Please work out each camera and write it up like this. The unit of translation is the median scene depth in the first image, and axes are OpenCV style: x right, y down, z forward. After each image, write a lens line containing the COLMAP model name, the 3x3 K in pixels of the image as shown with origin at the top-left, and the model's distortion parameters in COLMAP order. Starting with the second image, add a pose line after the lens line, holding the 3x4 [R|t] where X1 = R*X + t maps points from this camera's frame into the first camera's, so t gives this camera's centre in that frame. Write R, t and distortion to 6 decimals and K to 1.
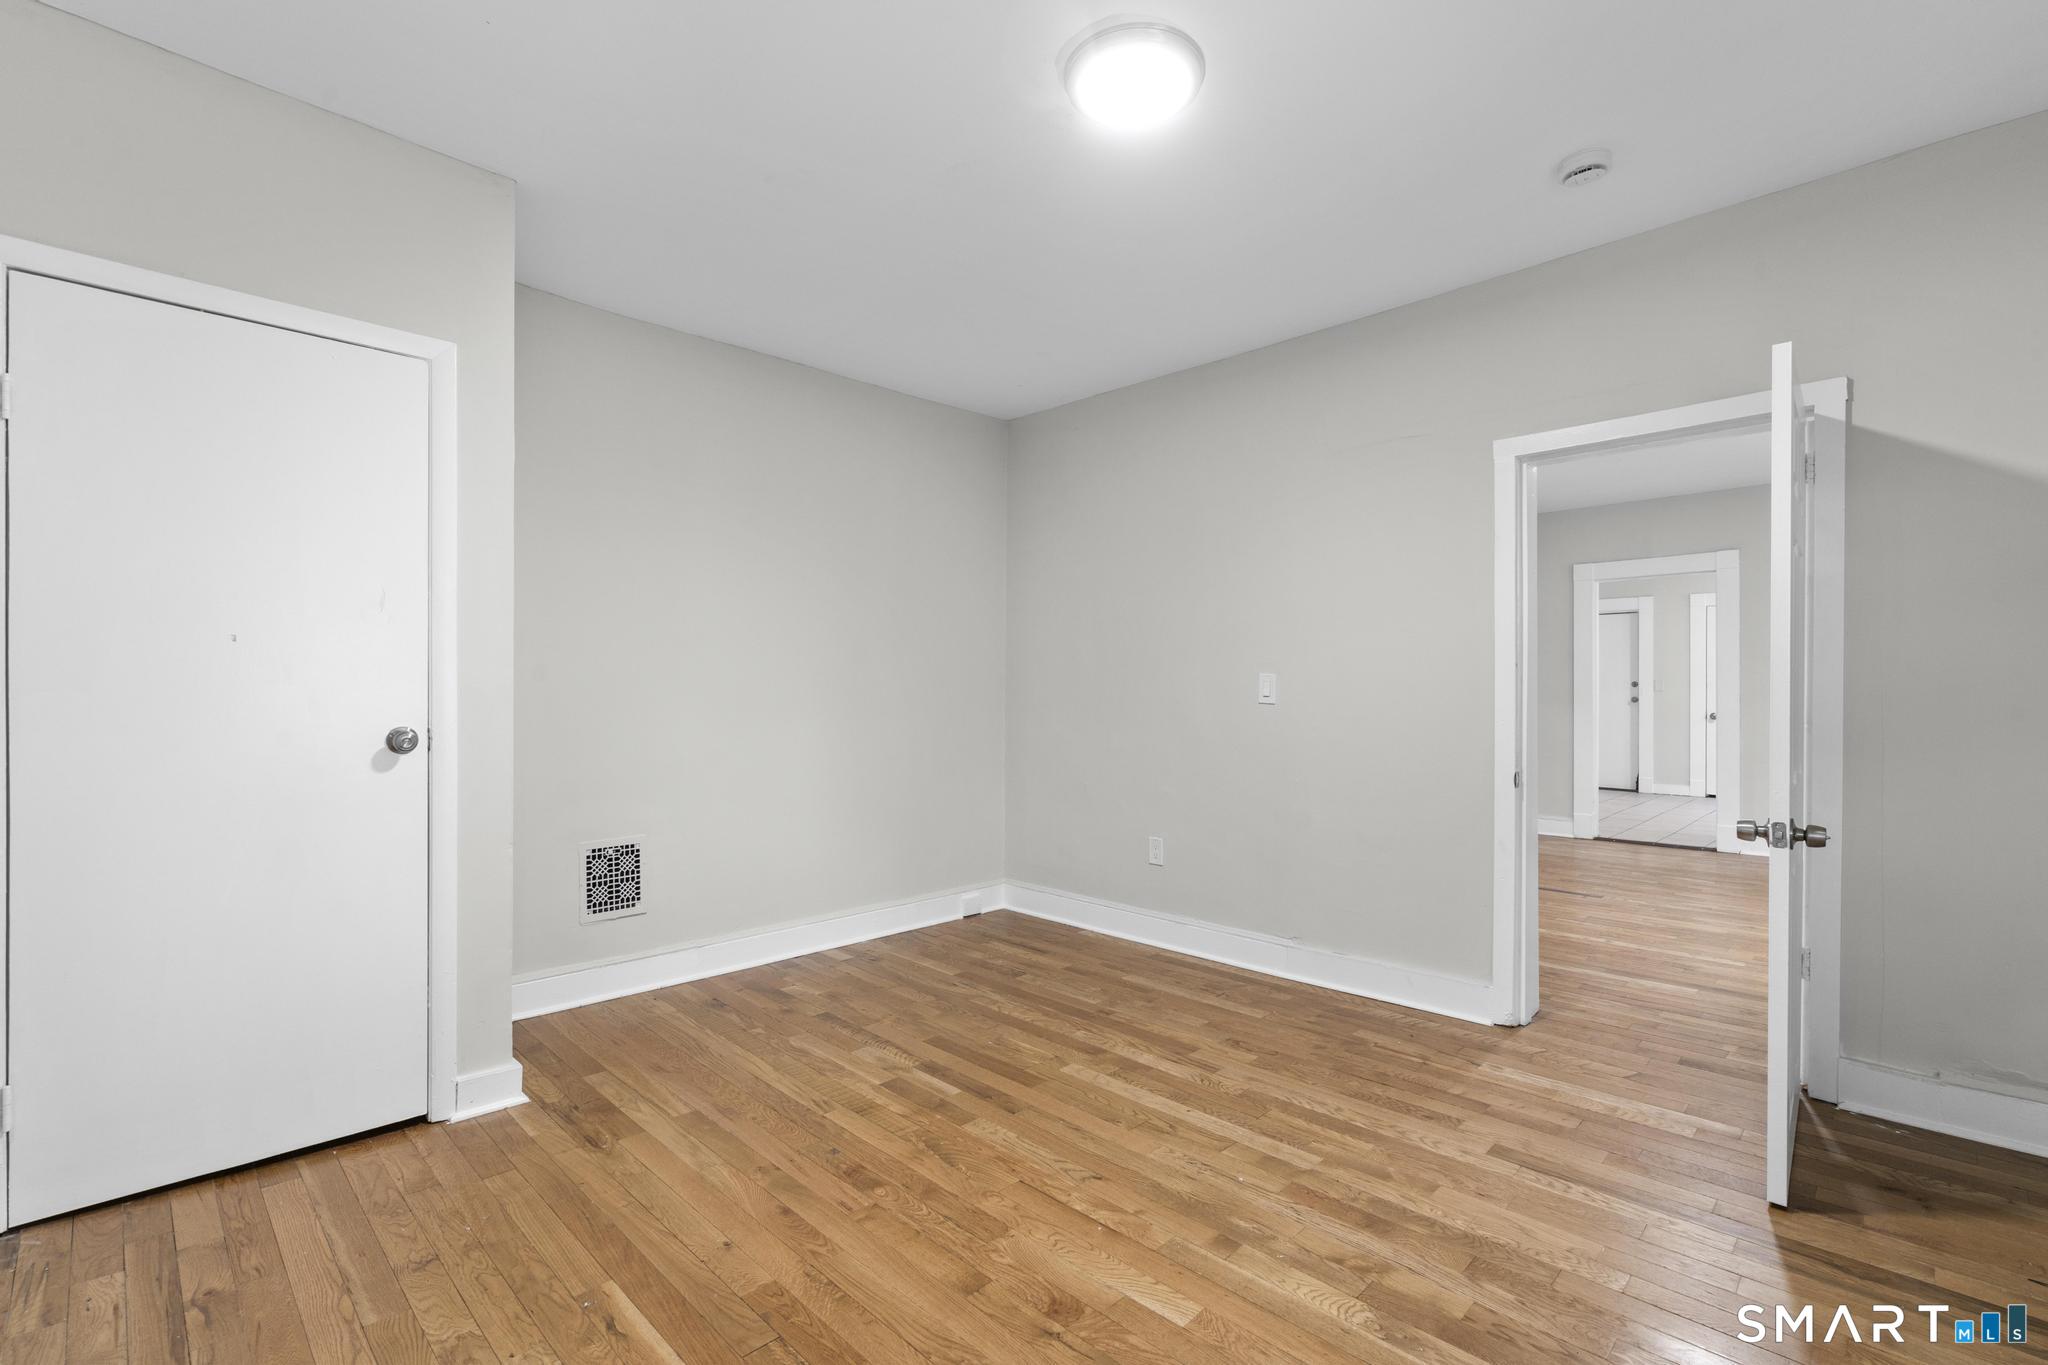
lens RADIAL K [[917.8, 0, 1024.0], [0, 917.8, 682.5], [0, 0, 1]] dist [-0.006858, 0.003673]
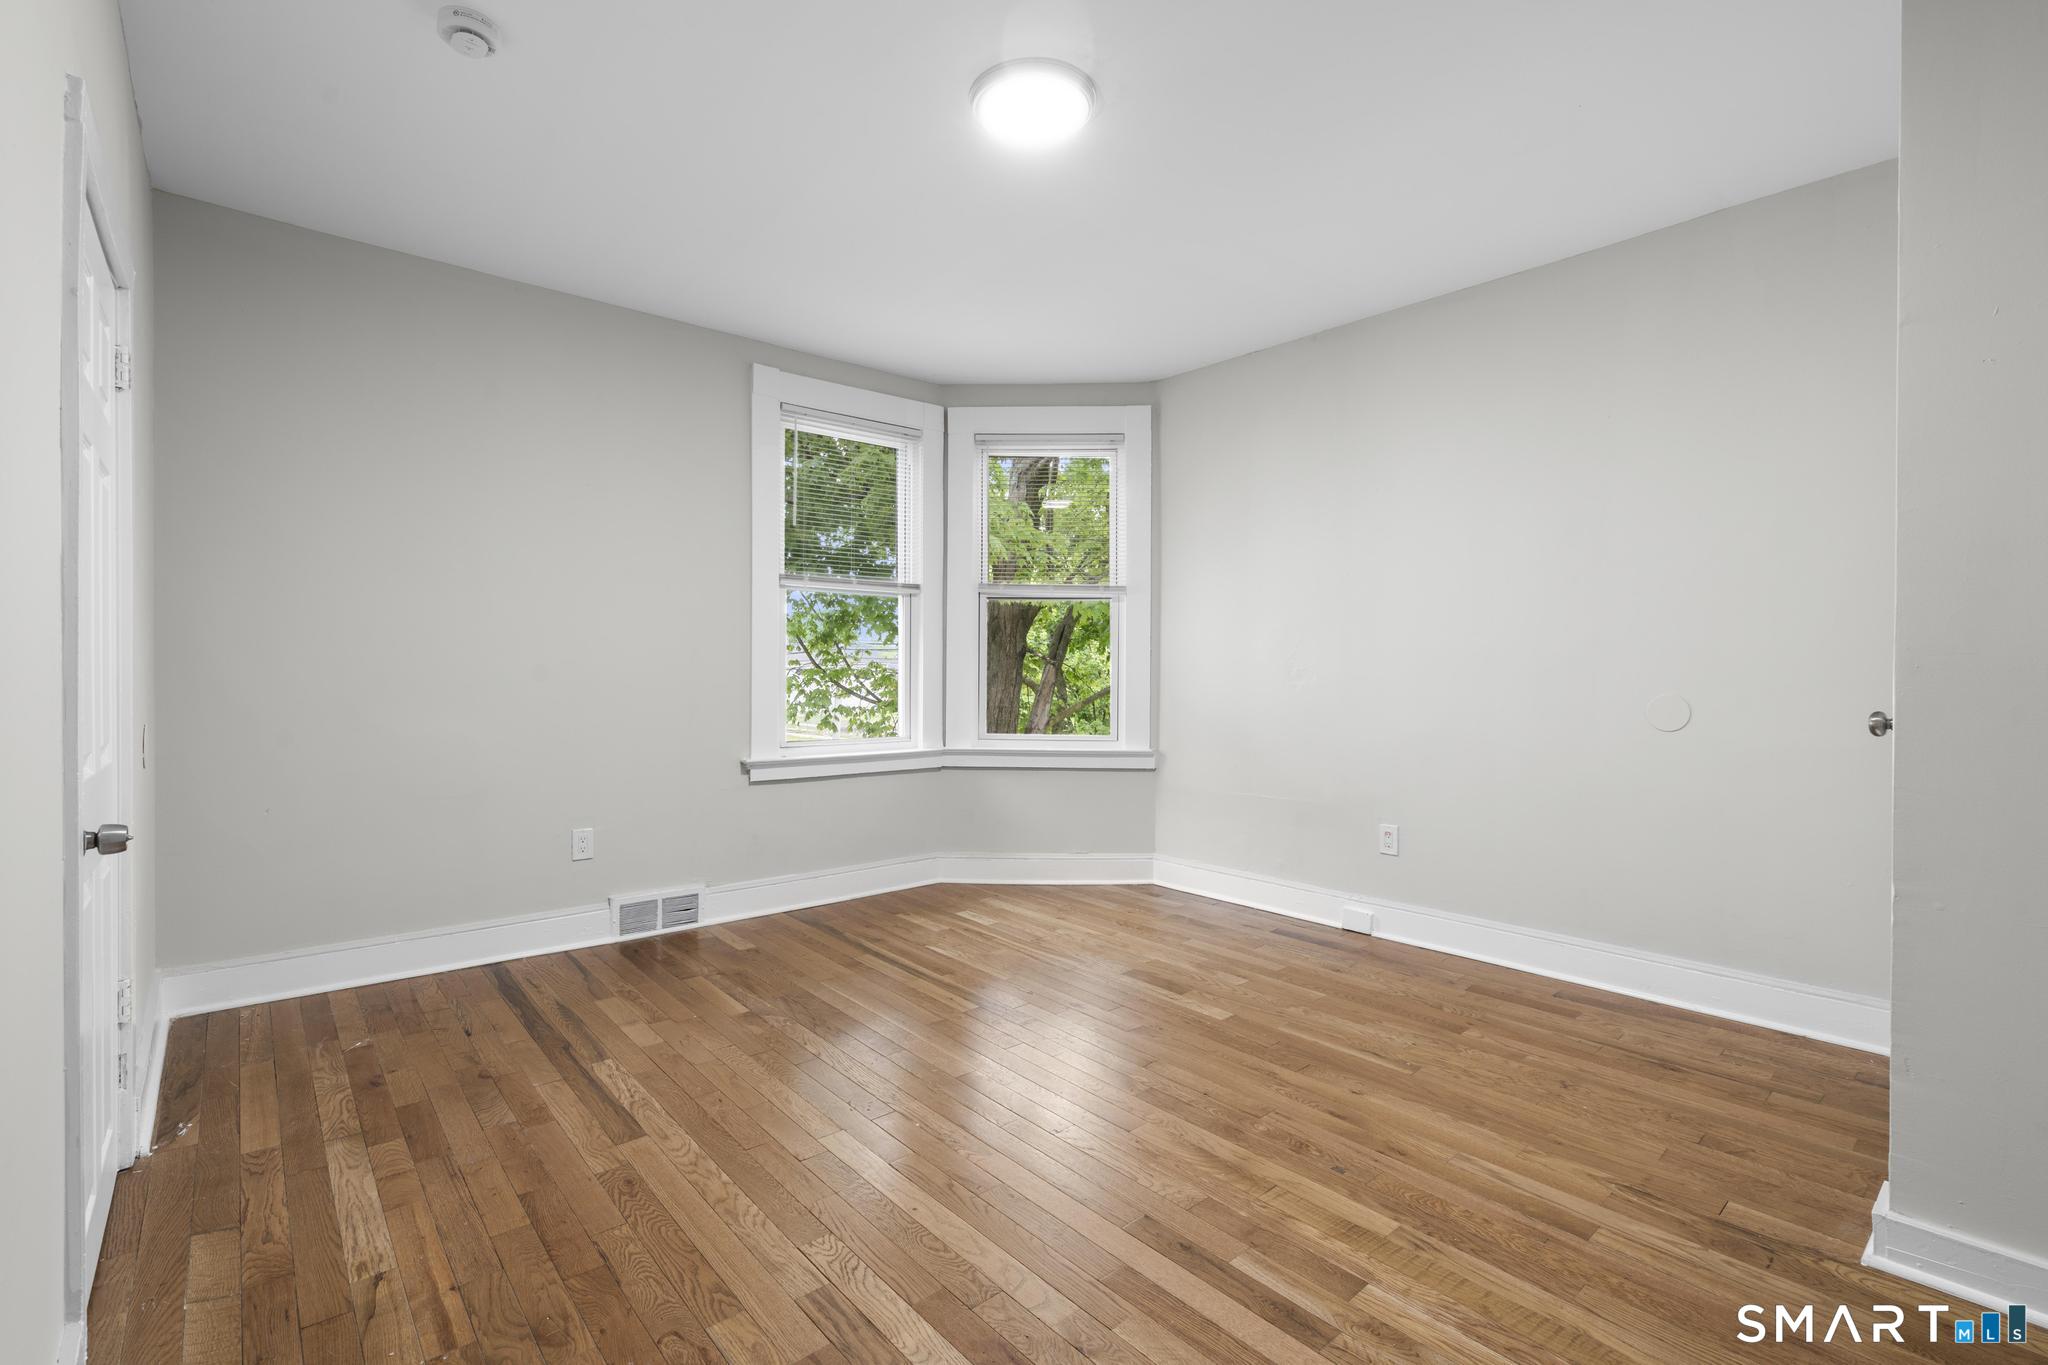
lens RADIAL K [[917.8, 0, 1024.0], [0, 917.8, 682.5], [0, 0, 1]] dist [-0.006858, 0.003673]
pose [[-0.997339, -0.007603, 0.072500, 0.037057], [-0.006896, 0.999926, 0.010000, 0.022203], [-0.072571, 0.009473, -0.997318, 1.745273]]
